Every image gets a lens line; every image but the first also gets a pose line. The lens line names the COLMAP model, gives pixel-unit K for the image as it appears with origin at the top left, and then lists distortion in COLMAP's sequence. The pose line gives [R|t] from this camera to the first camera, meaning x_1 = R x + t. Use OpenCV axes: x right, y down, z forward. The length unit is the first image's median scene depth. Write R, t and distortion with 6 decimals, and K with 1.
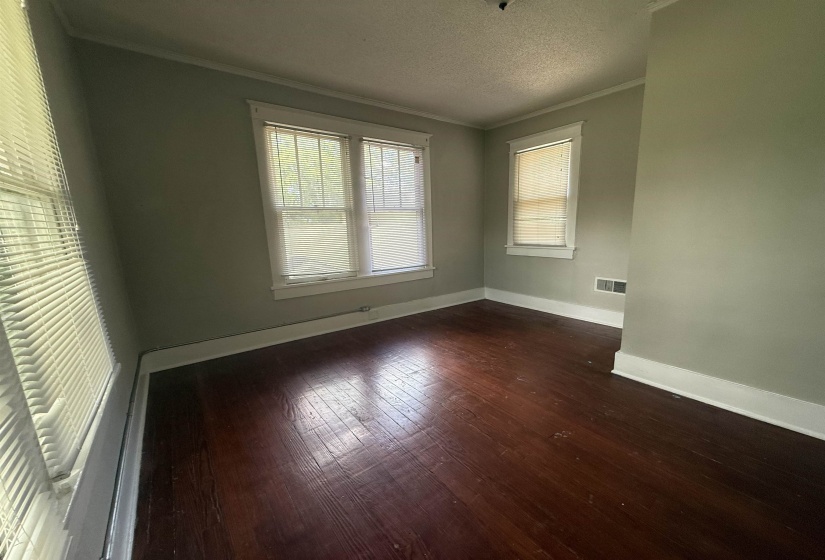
lens RADIAL K [[323.3, 0, 420.4], [0, 323.3, 286.0], [0, 0, 1]] dist [0.023465, -0.001123]
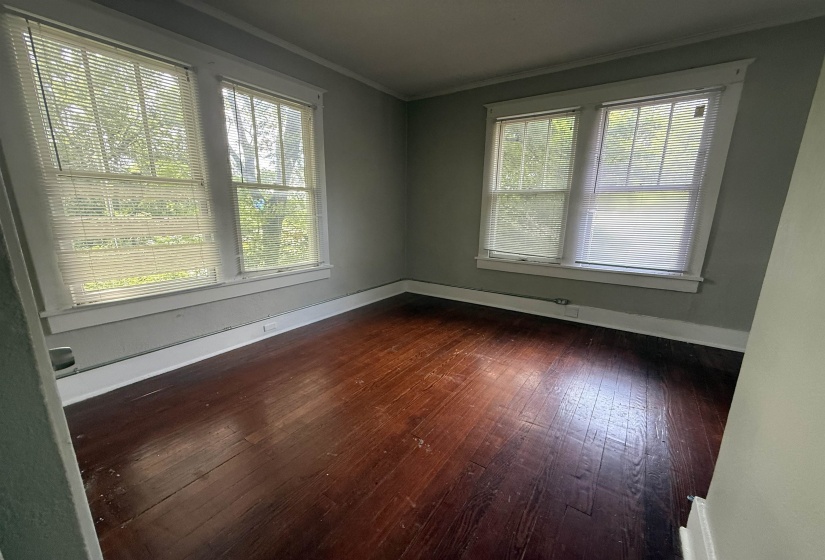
lens RADIAL K [[323.3, 0, 412.1], [0, 323.3, 285.2], [0, 0, 1]] dist [0.023465, -0.001123]
pose [[0.361498, 0.240898, -0.900715, 0.495729], [-0.199838, 0.963614, 0.177516, -0.052042], [0.910705, 0.115825, 0.396486, 0.250634]]
